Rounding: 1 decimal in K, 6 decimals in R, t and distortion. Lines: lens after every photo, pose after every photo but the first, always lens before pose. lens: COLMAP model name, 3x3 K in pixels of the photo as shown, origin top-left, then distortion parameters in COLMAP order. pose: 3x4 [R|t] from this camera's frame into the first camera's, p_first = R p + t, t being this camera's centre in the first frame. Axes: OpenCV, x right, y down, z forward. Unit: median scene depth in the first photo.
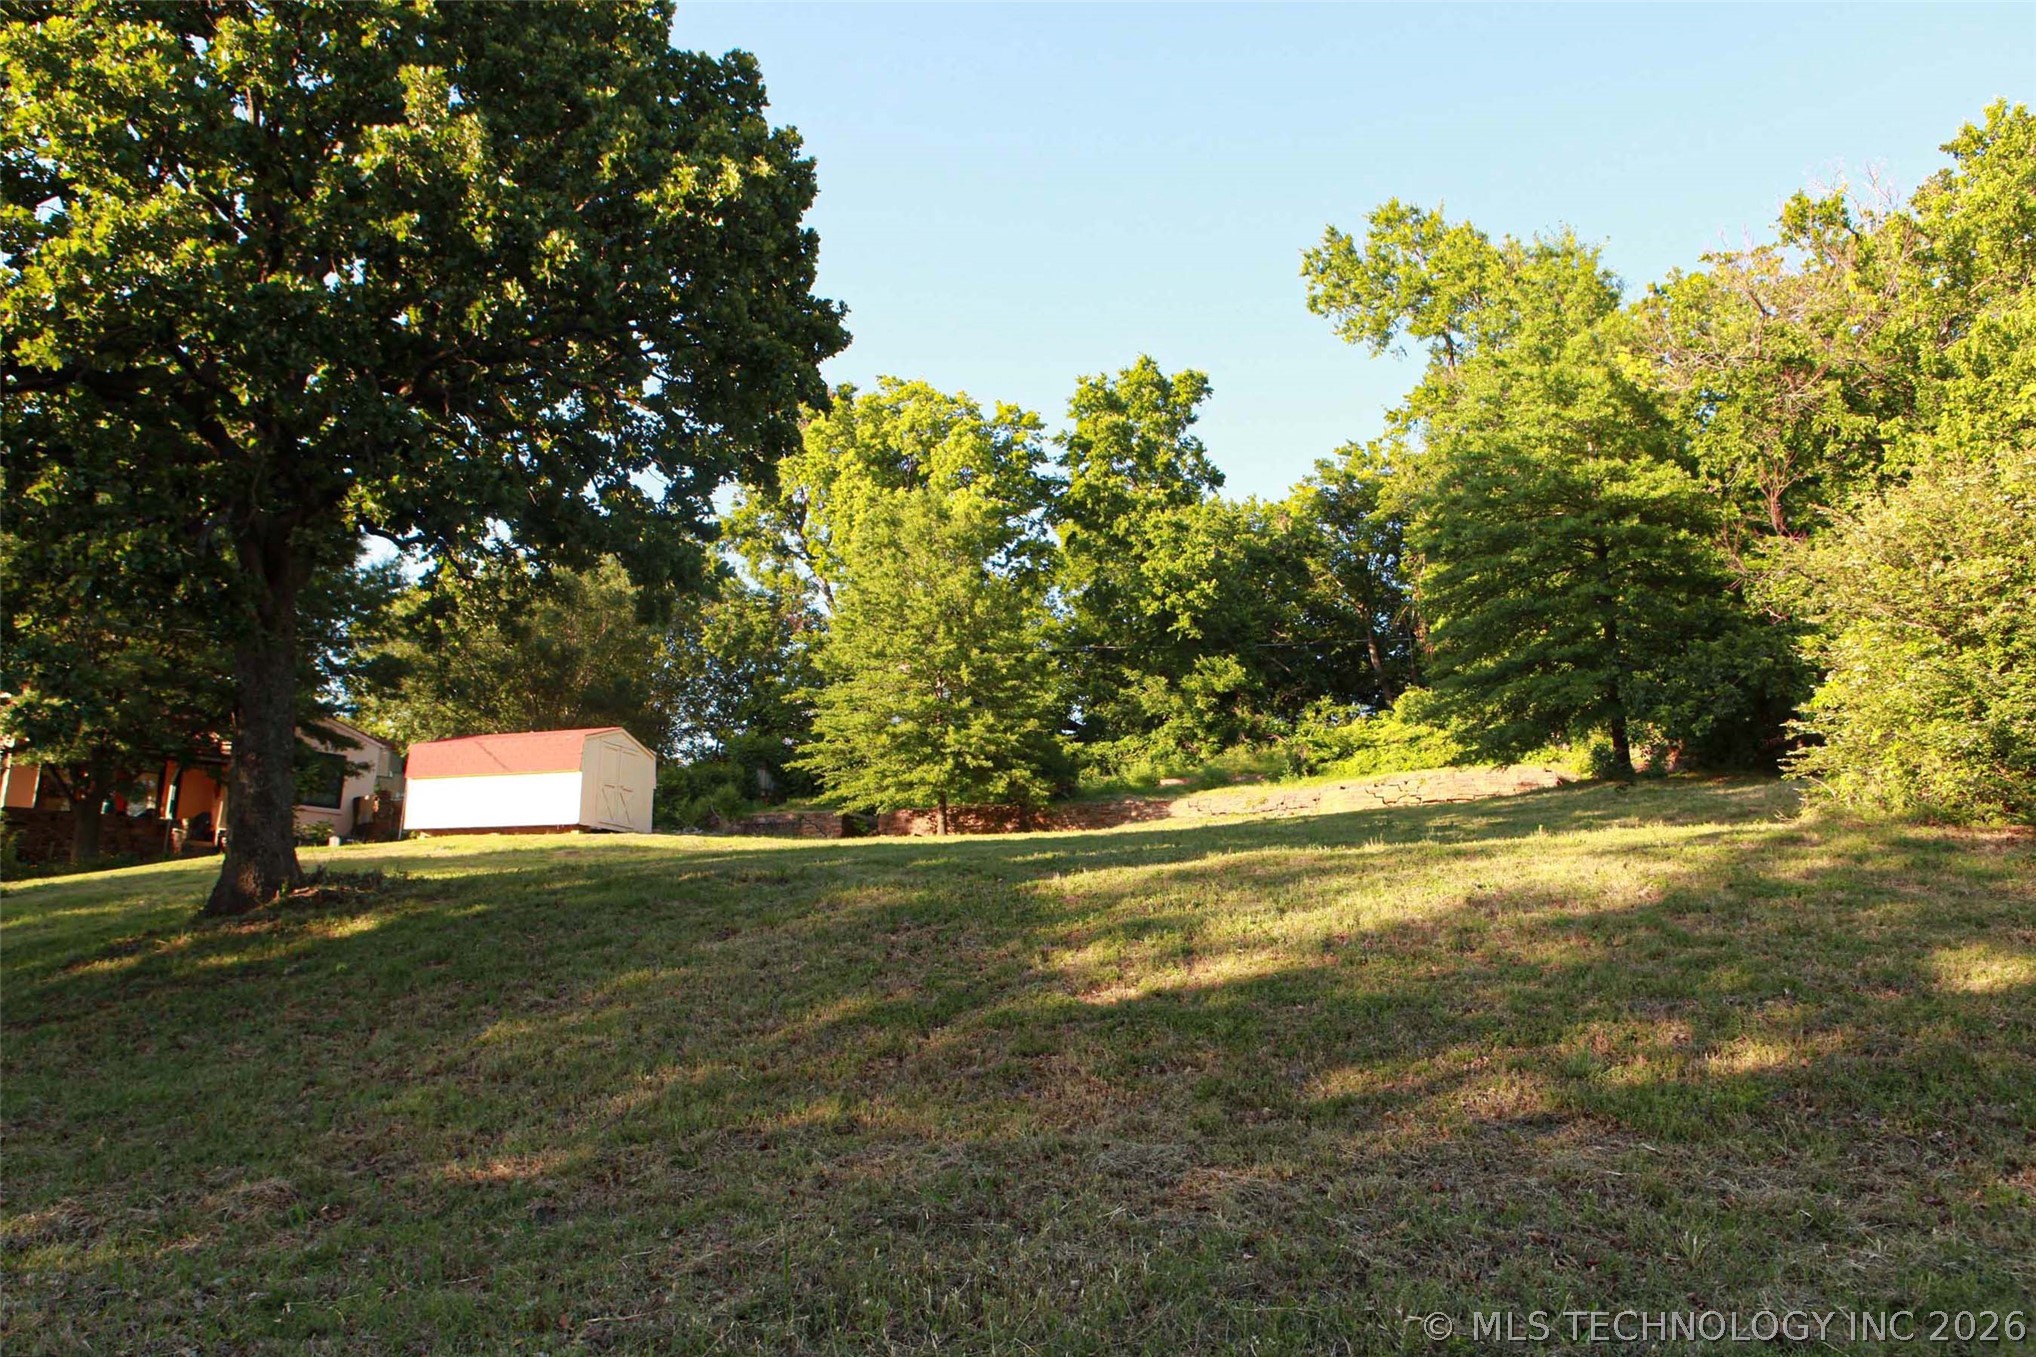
lens RADIAL K [[1447.9, 0, 1020.4], [0, 1447.9, 689.5], [0, 0, 1]] dist [-0.096628, 0.075125]
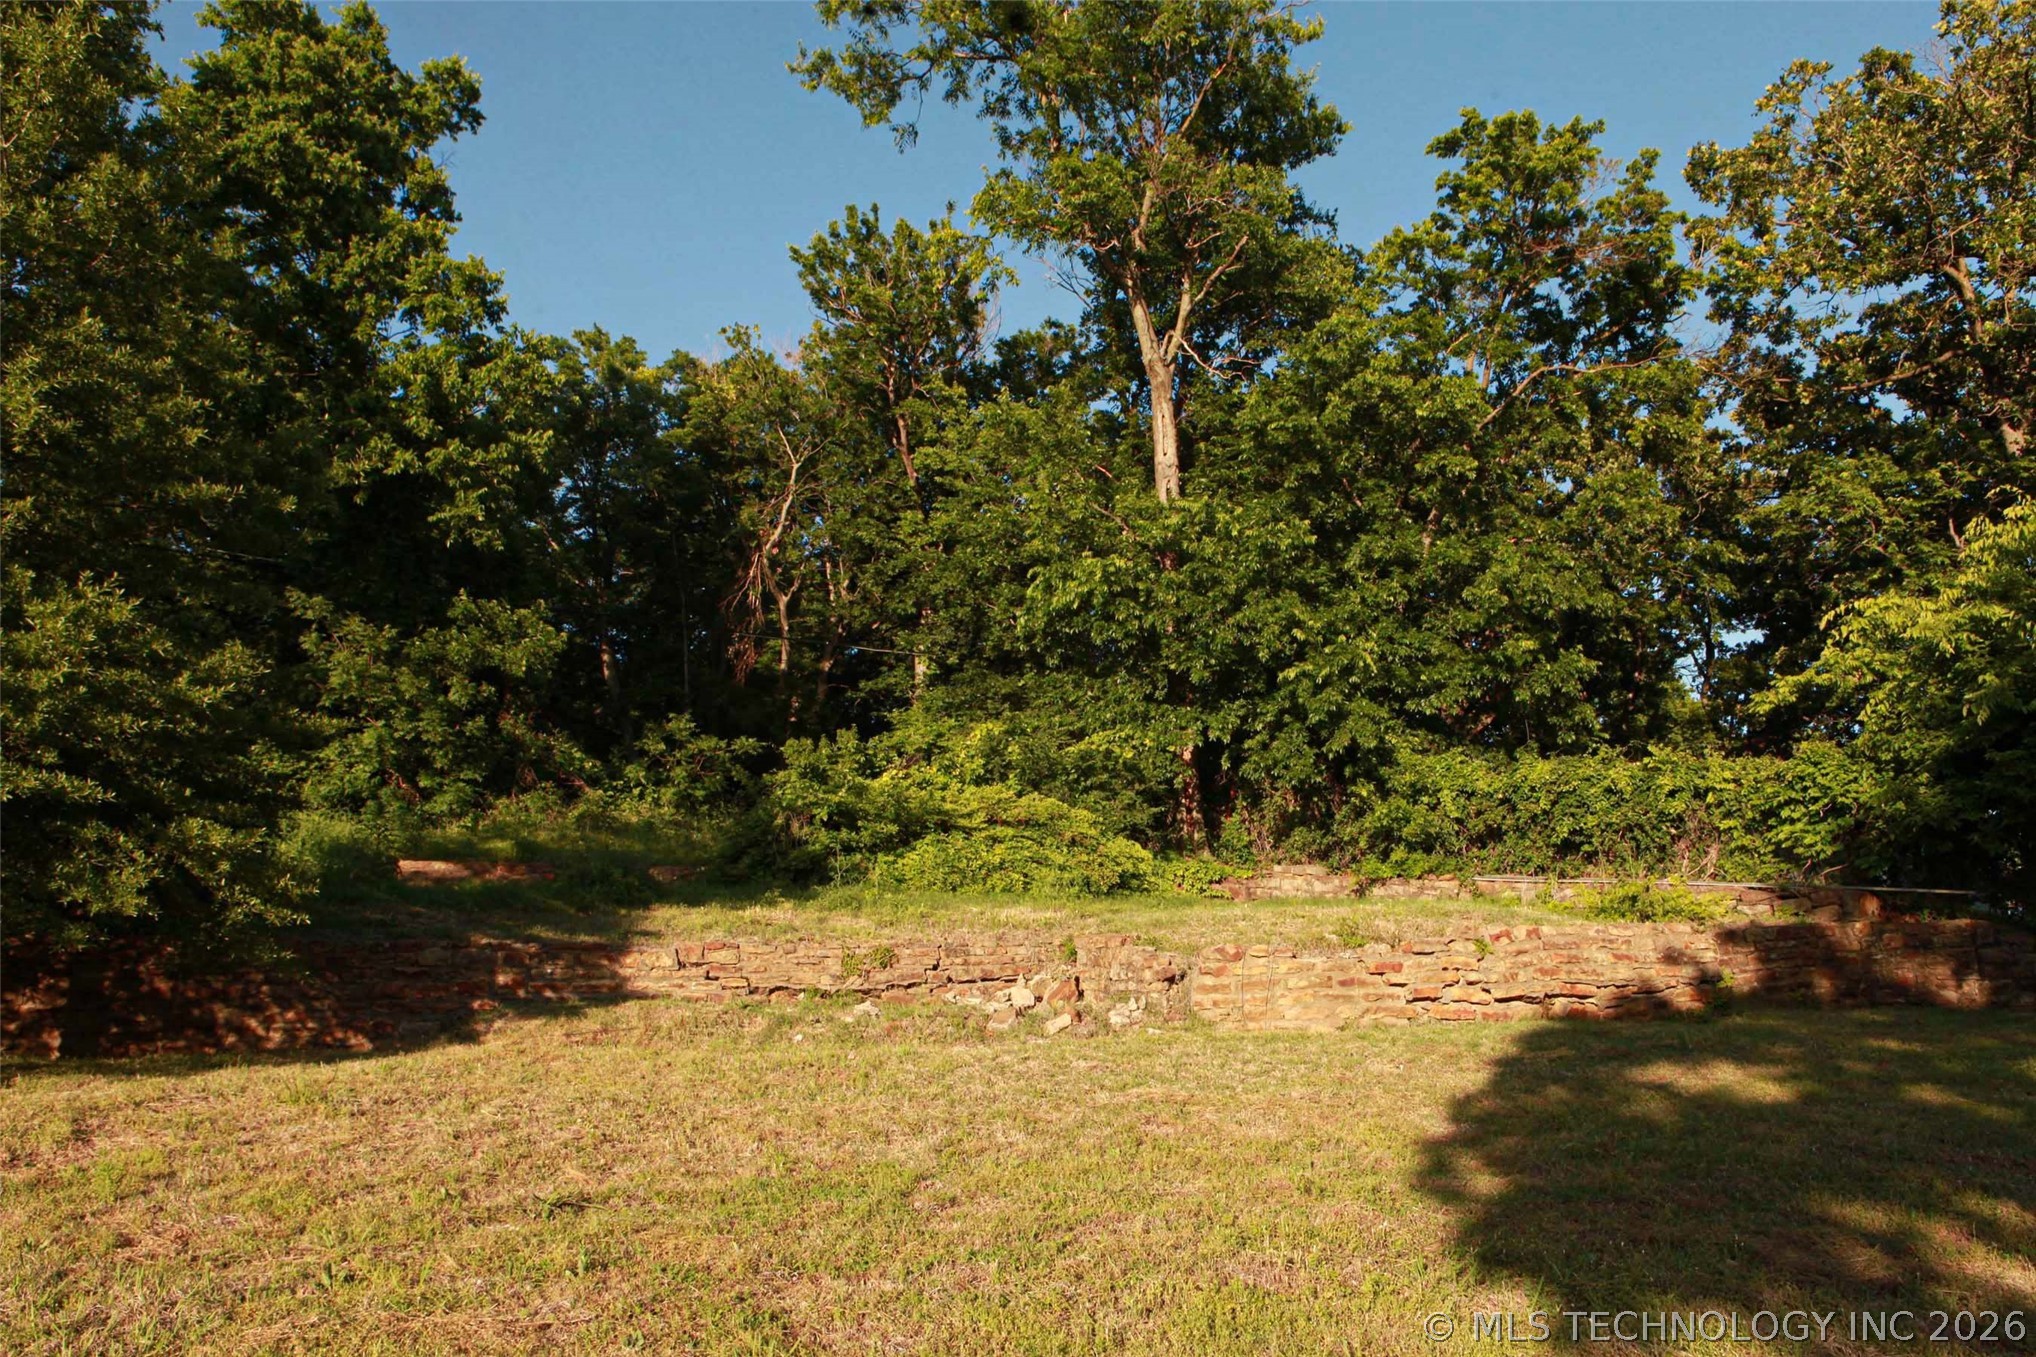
lens RADIAL K [[1447.9, 0, 1020.4], [0, 1447.9, 689.5], [0, 0, 1]] dist [-0.096628, 0.075125]
pose [[0.721209, 0.140510, 0.678317, -0.062640], [-0.107016, 0.990056, -0.091302, 0.035319], [-0.684401, -0.006743, 0.729074, 0.640257]]
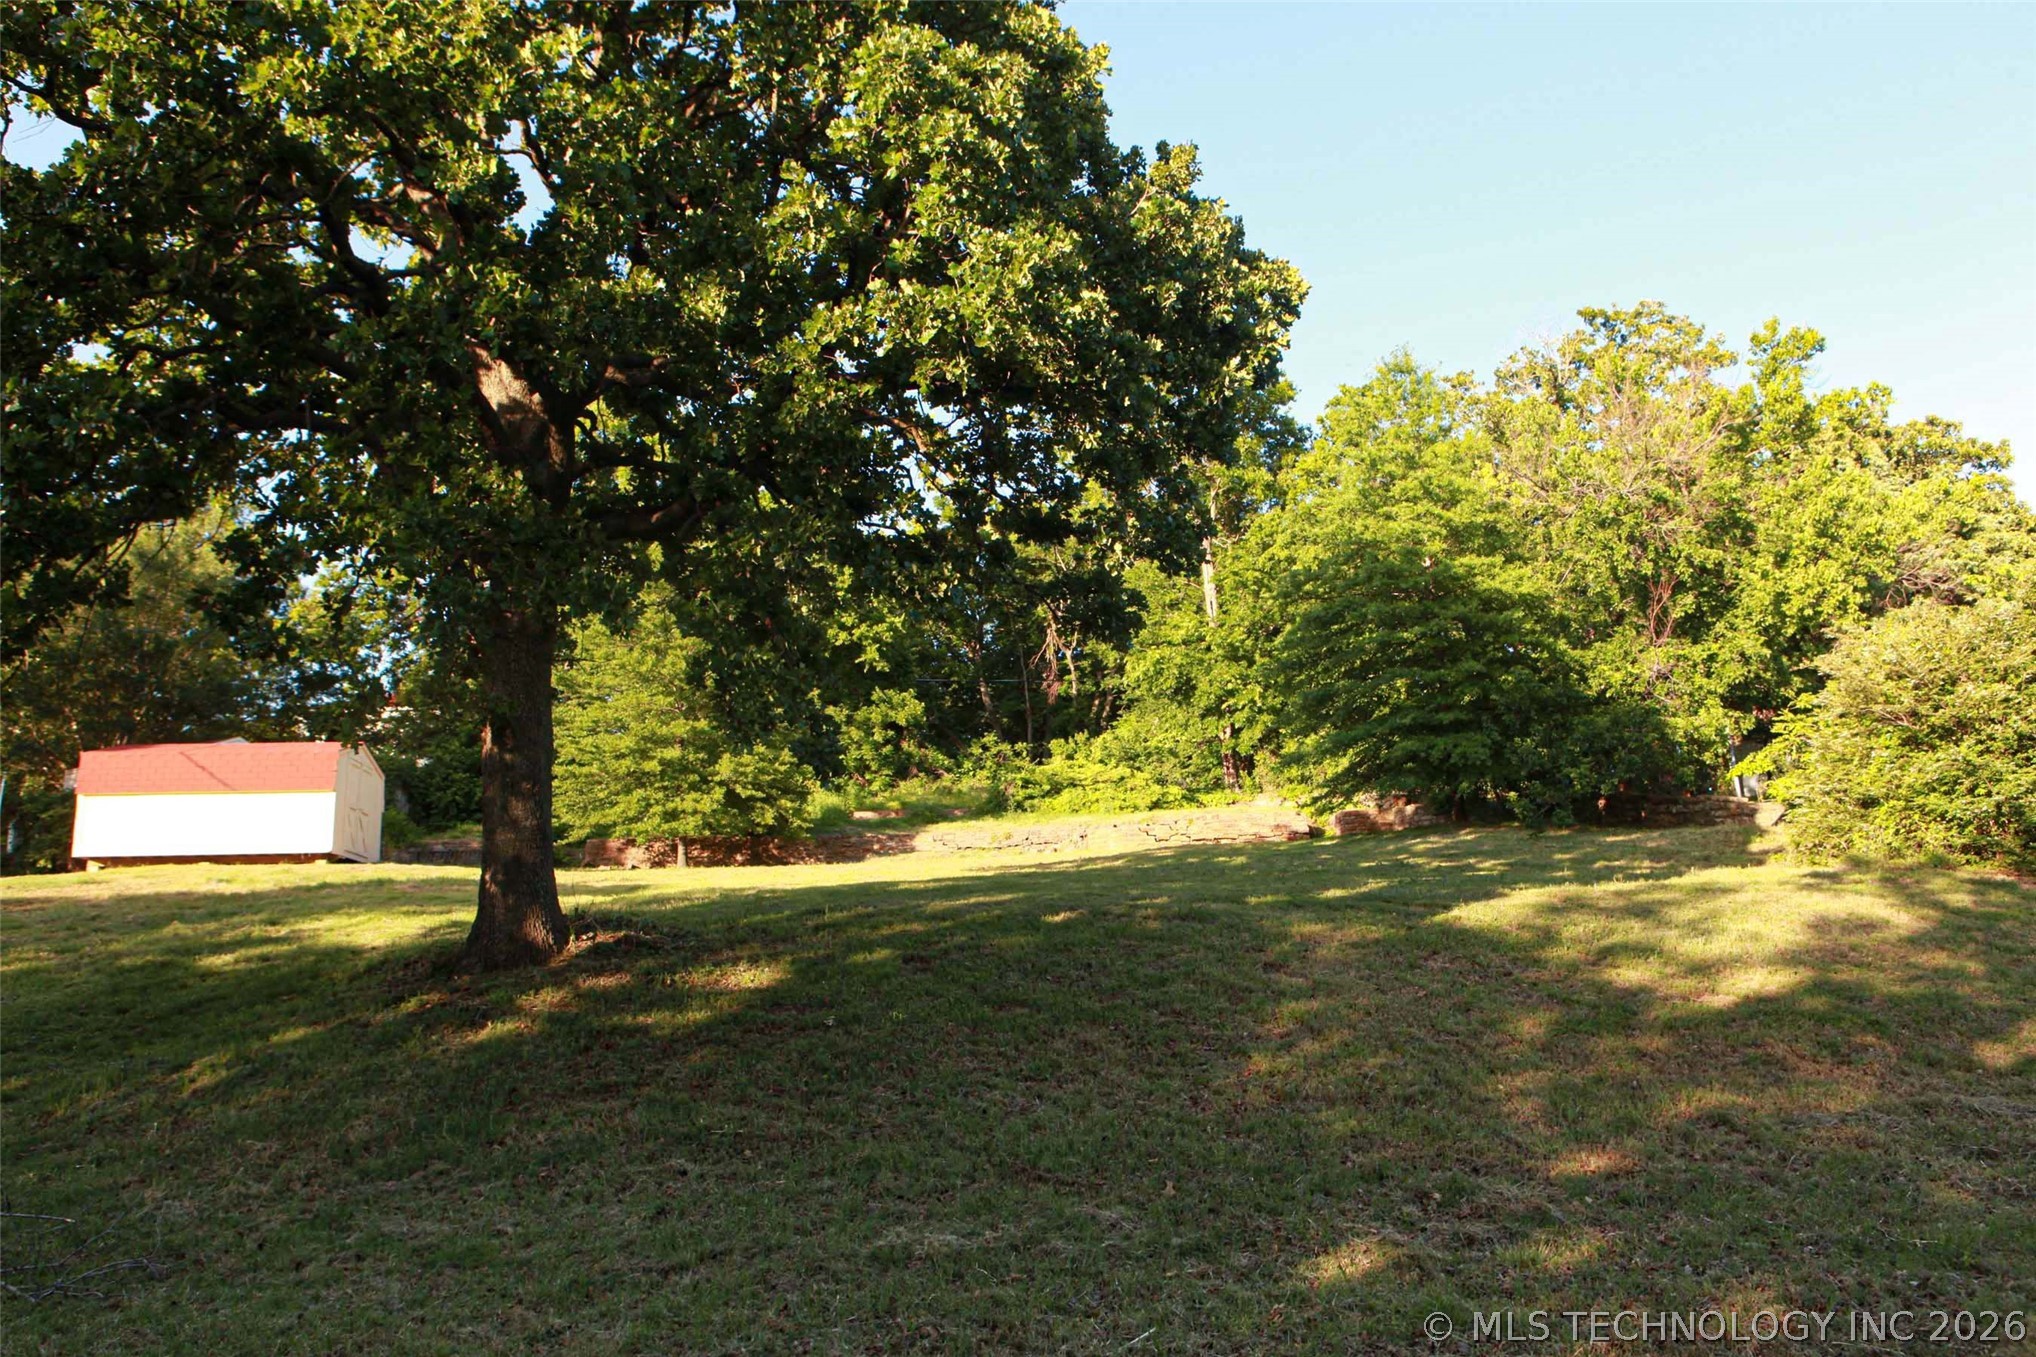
lens RADIAL K [[1549.0, 0, 1018.0], [0, 1549.0, 678.5], [0, 0, 1]] dist [-0.046146, 0.003091]
pose [[0.918063, 0.052098, 0.392996, -0.242492], [-0.043283, 0.998574, -0.031266, -0.001014], [-0.394064, 0.011694, 0.919008, -0.021627]]
